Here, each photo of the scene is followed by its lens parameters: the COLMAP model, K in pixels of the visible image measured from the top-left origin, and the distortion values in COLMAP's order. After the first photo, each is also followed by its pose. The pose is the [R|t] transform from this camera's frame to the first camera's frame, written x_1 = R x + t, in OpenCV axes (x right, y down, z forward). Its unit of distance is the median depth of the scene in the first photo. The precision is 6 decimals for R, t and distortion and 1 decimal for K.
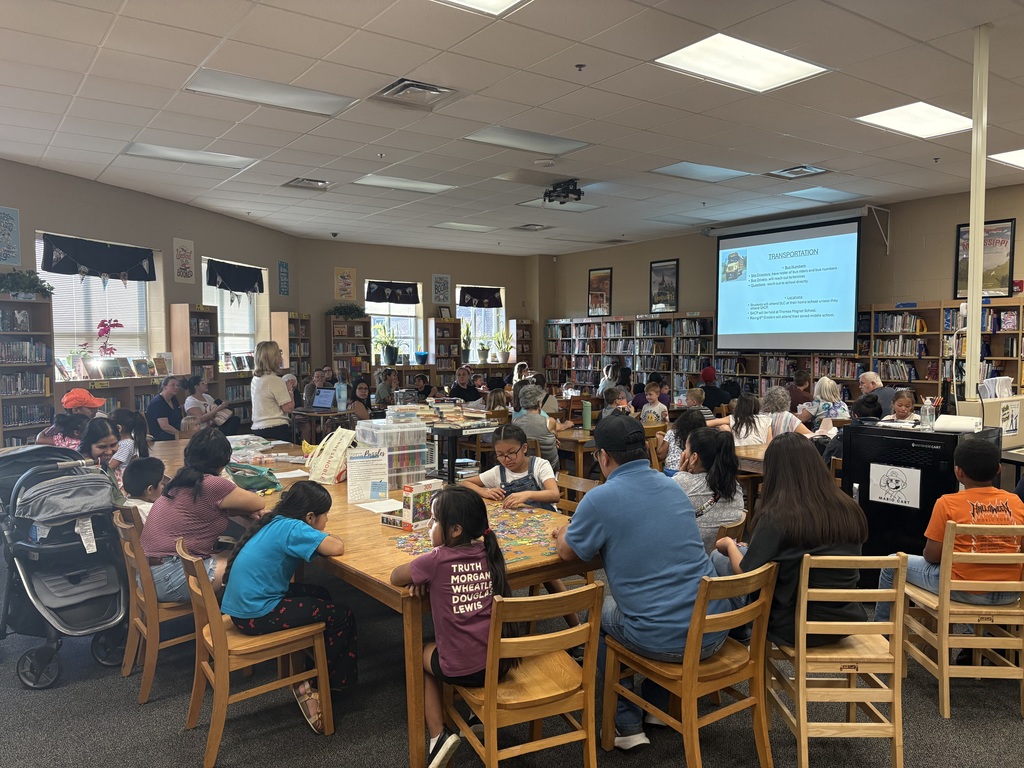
lens RADIAL K [[777.9, 0, 508.6], [0, 777.9, 386.7], [0, 0, 1]] dist [0.032522, -0.045129]
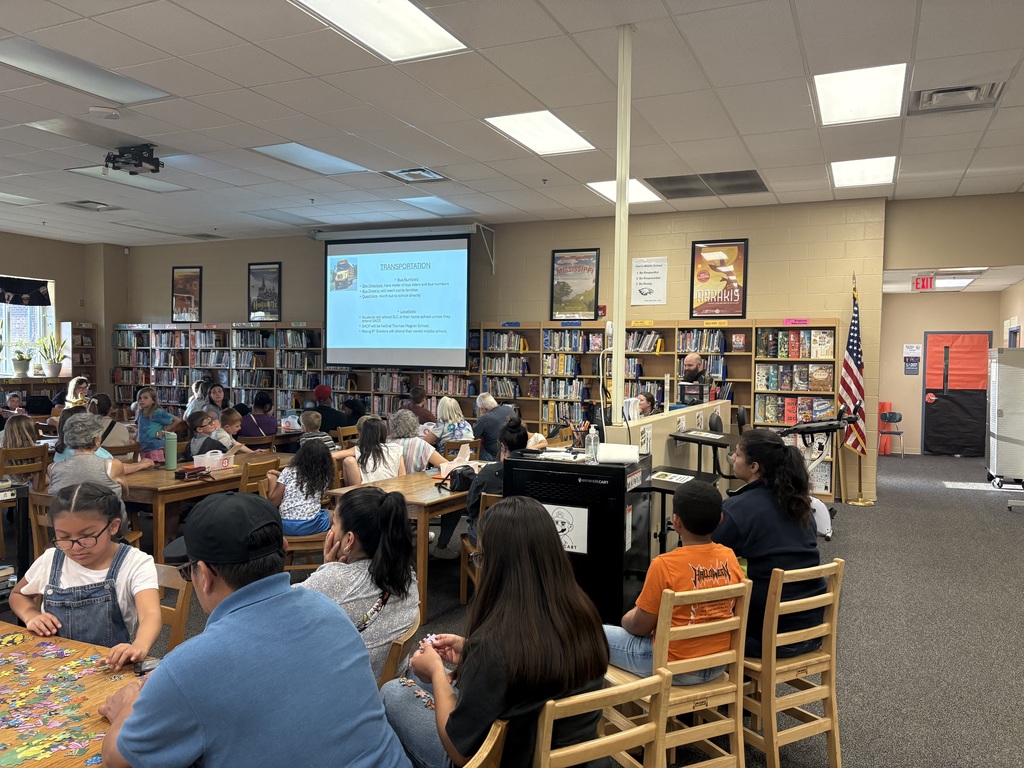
lens RADIAL K [[777.9, 0, 524.1], [0, 777.9, 398.0], [0, 0, 1]] dist [0.032522, -0.045129]
pose [[0.865470, -0.007323, 0.500908, 0.018888], [0.008578, 0.999963, -0.000203, -0.011078], [-0.500888, 0.004473, 0.865501, 0.173547]]
